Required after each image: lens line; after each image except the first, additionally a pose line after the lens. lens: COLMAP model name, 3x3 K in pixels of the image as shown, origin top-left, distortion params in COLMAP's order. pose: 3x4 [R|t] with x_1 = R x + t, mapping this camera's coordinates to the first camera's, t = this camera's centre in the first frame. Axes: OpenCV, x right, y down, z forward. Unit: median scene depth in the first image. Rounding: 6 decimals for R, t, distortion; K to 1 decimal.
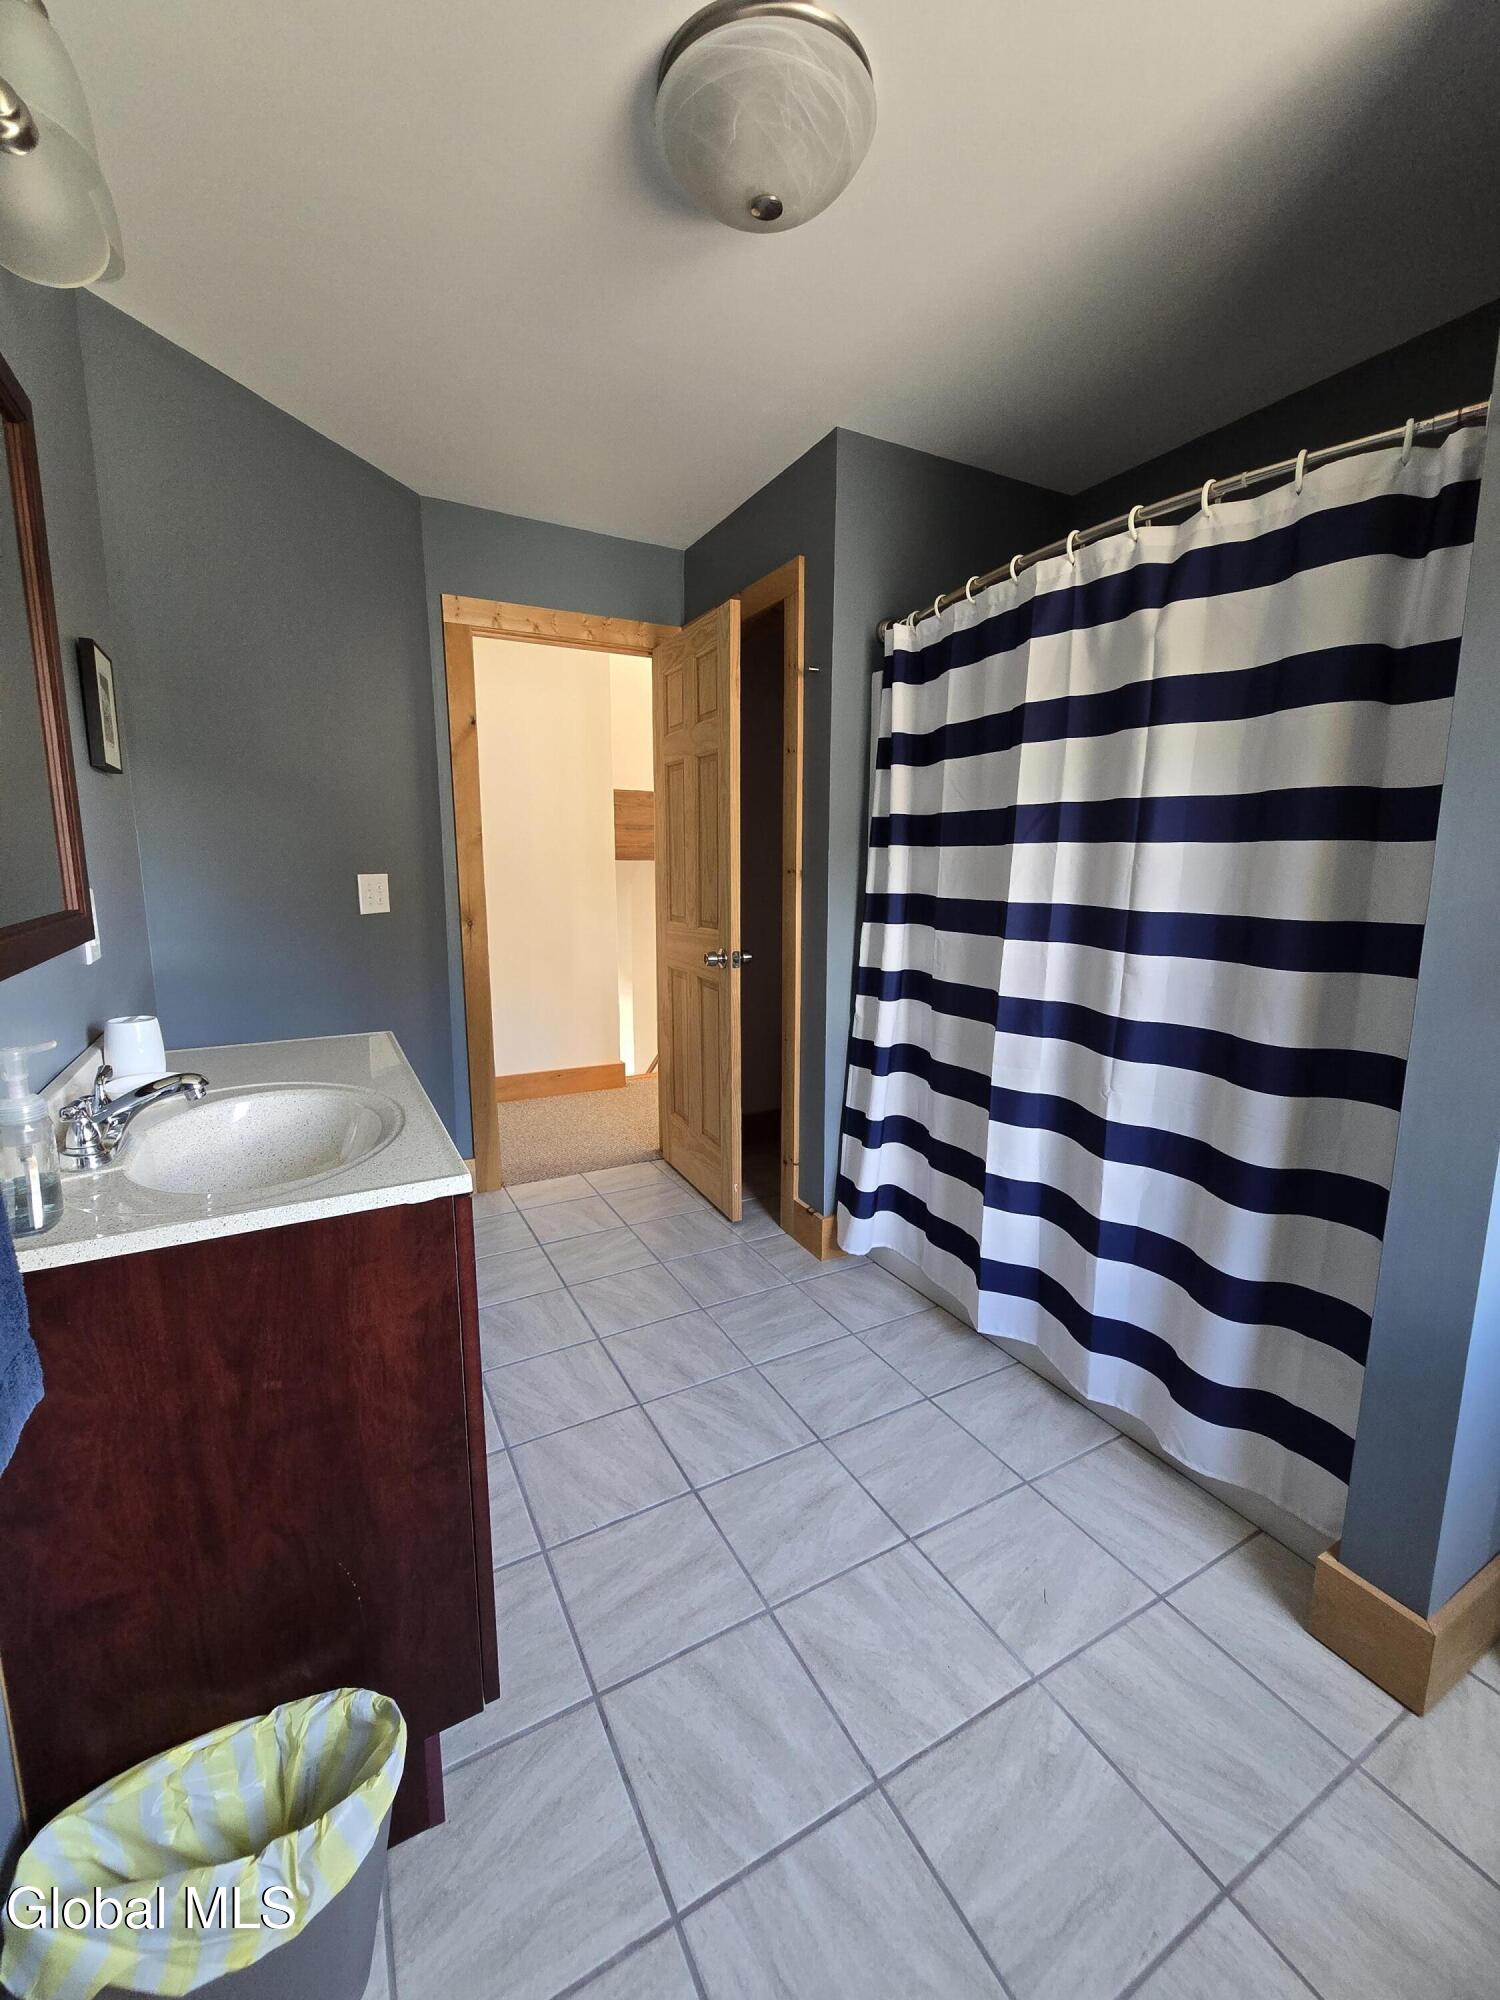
lens RADIAL K [[822.6, 0, 758.2], [0, 822.6, 989.2], [0, 0, 1]] dist [-0.002594, 0.000152]
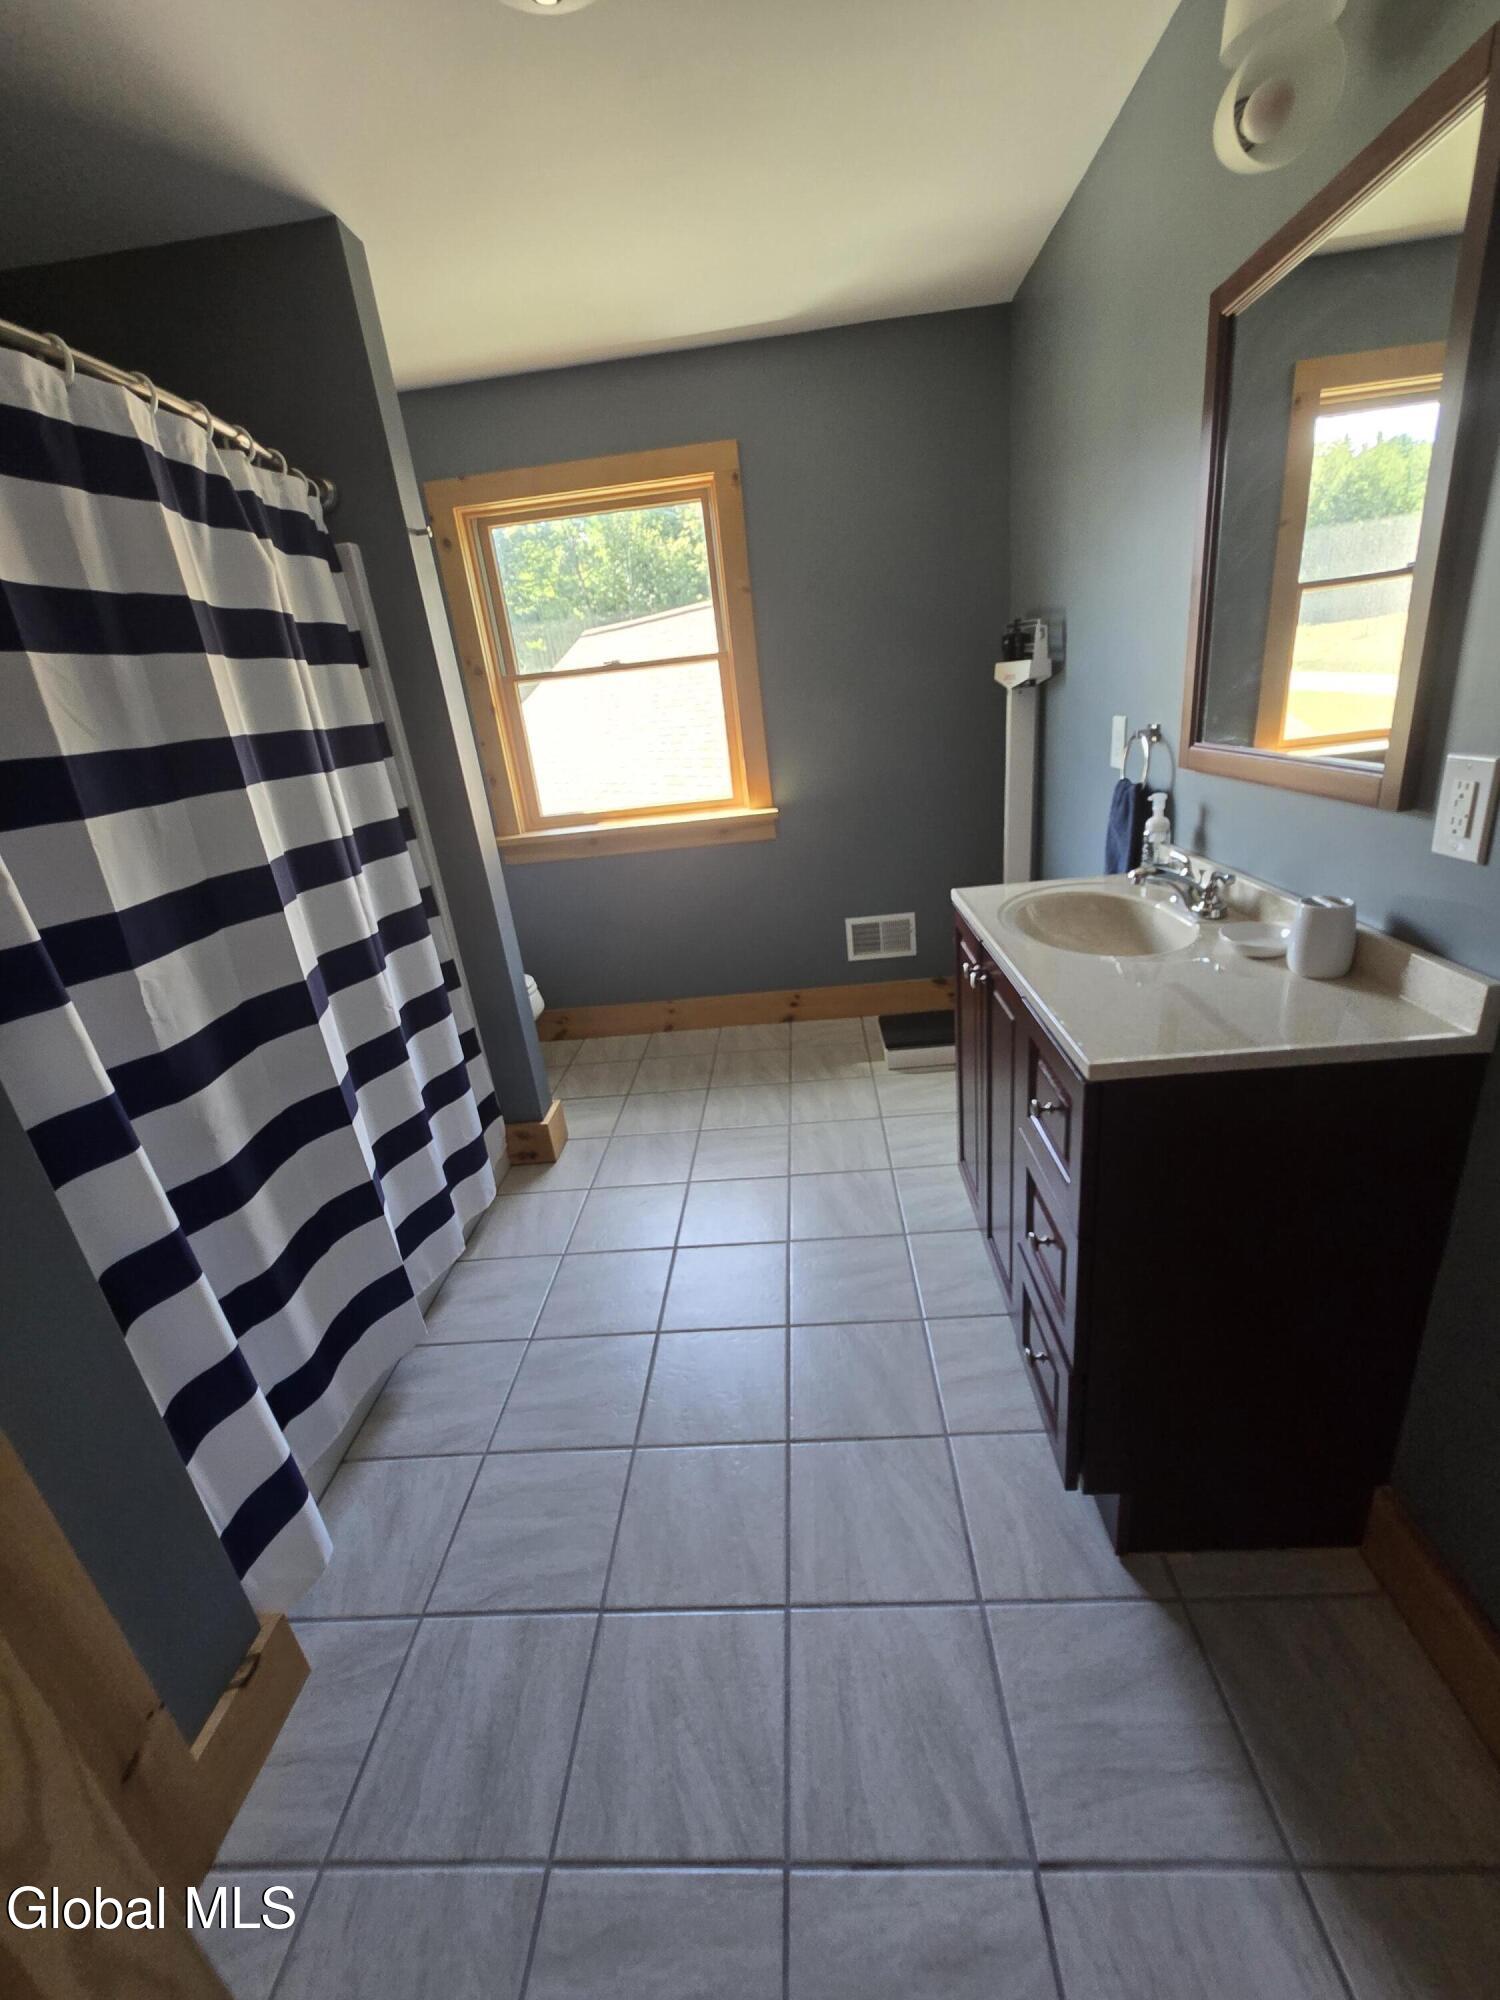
lens RADIAL K [[822.6, 0, 758.2], [0, 822.6, 989.2], [0, 0, 1]] dist [-0.002594, 0.000152]
pose [[-0.848892, -0.096933, 0.519602, -0.520702], [0.184587, 0.866783, 0.463266, -0.286515], [-0.495288, 0.489175, -0.717912, 1.436666]]
